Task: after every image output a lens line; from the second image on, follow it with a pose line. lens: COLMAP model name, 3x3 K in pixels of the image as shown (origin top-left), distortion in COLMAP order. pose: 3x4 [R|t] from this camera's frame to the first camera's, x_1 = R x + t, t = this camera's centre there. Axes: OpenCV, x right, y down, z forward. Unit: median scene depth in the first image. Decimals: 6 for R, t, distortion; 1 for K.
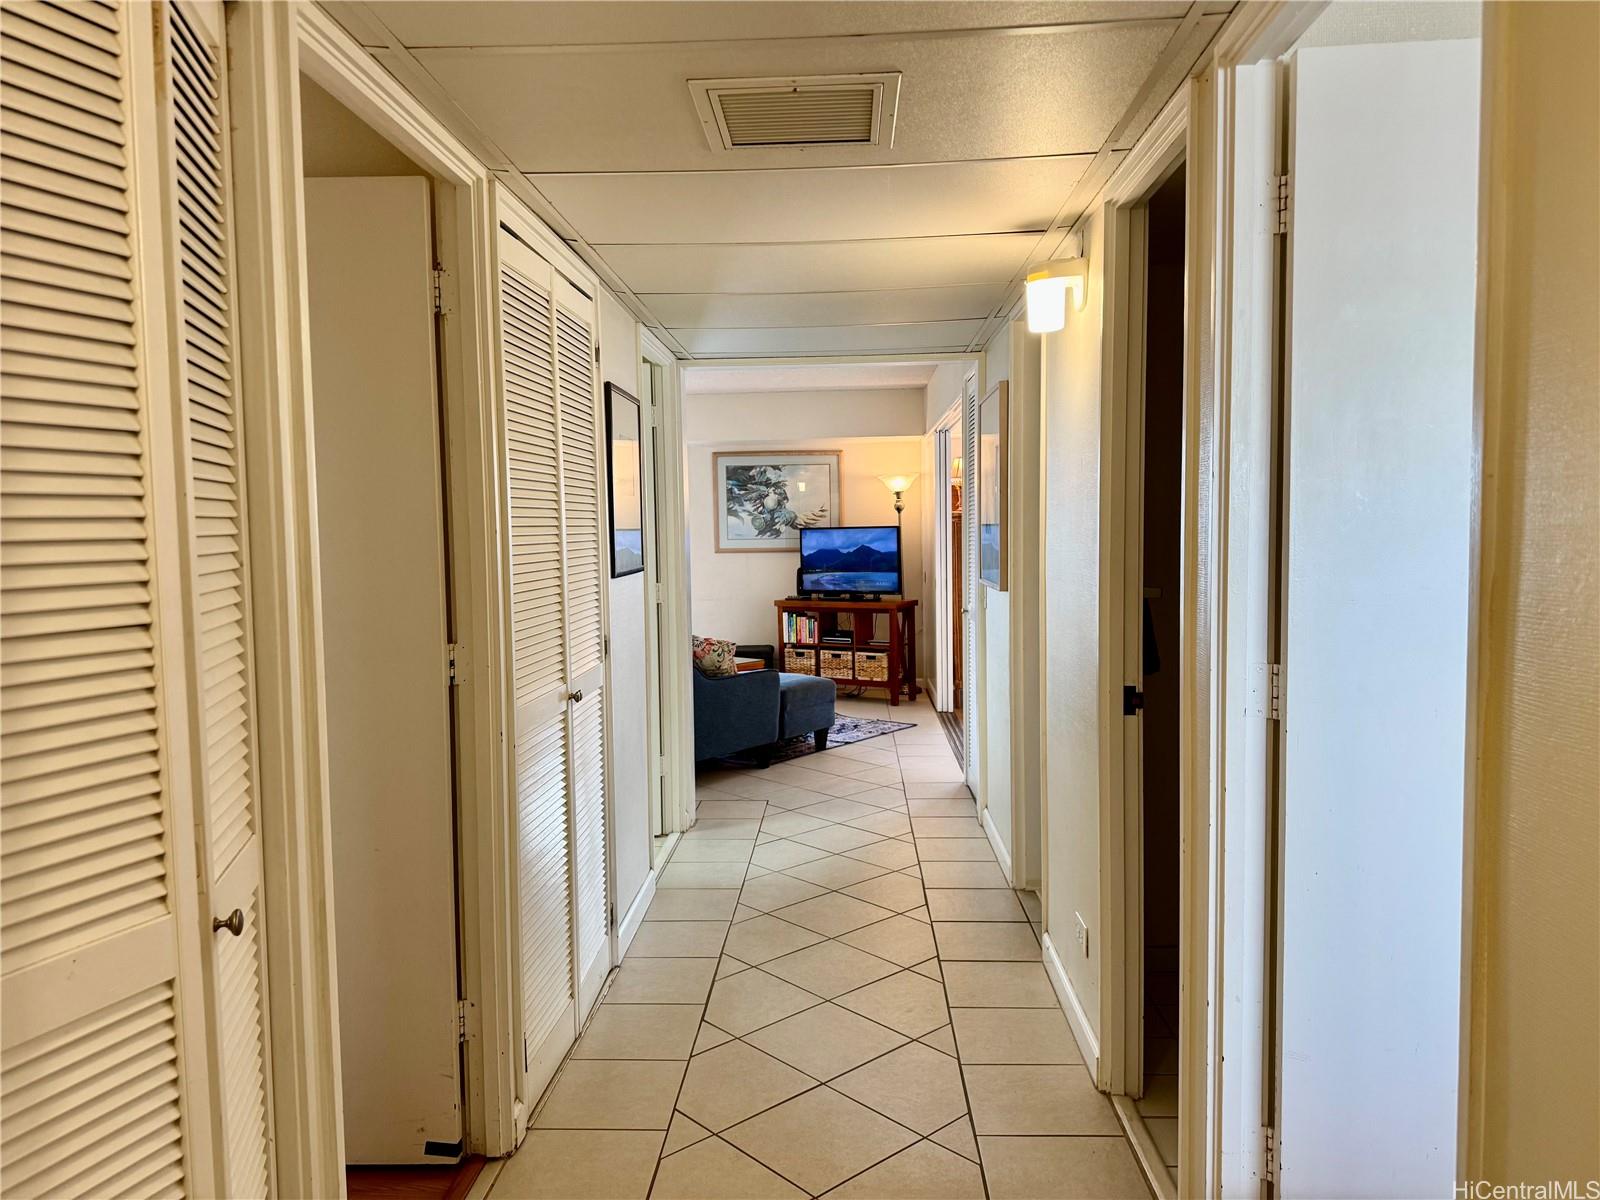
lens RADIAL K [[1122.6, 0, 800.0], [0, 1122.6, 600.0], [0, 0, 1]] dist [0.010681, -0.016725]
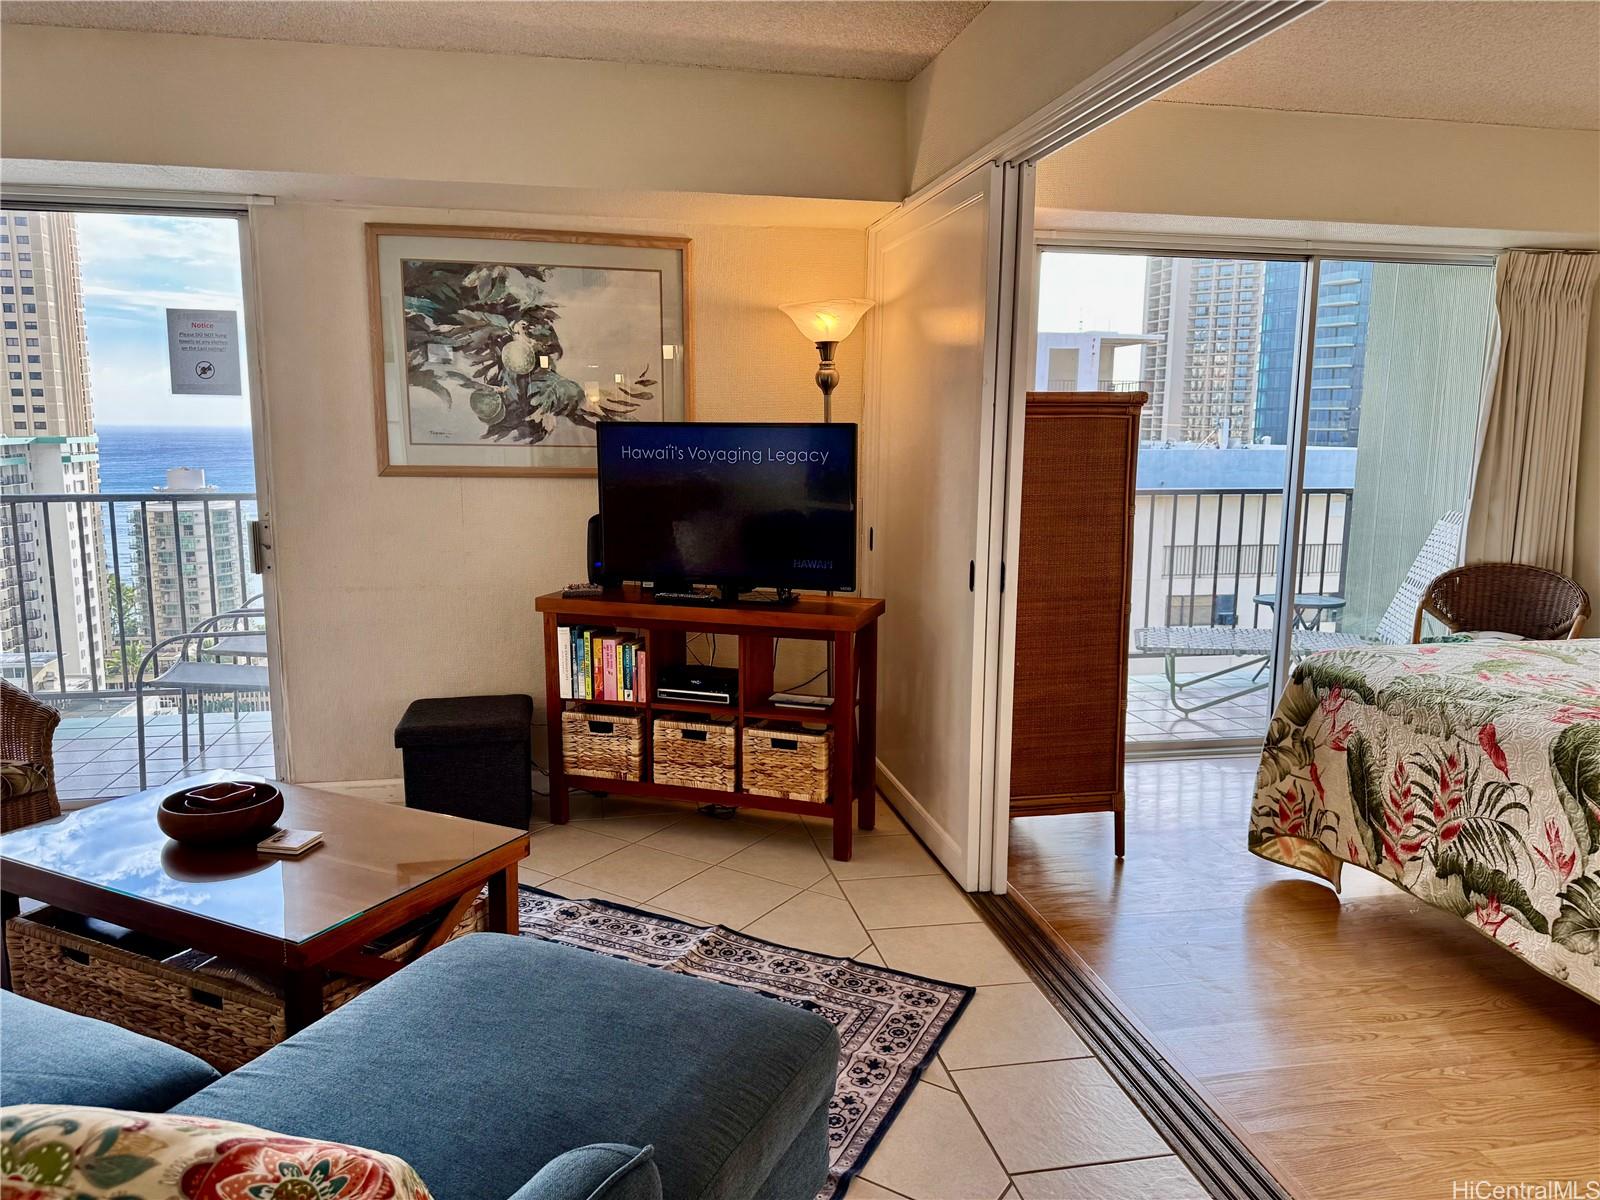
lens RADIAL K [[1106.1, 0, 793.7], [0, 1106.1, 601.6], [0, 0, 1]] dist [0.136143, -0.126947]
pose [[0.969914, -0.013368, 0.243082, -0.030212], [-0.009375, 0.995700, 0.092163, -0.036593], [-0.243269, -0.091669, 0.965617, 0.579309]]
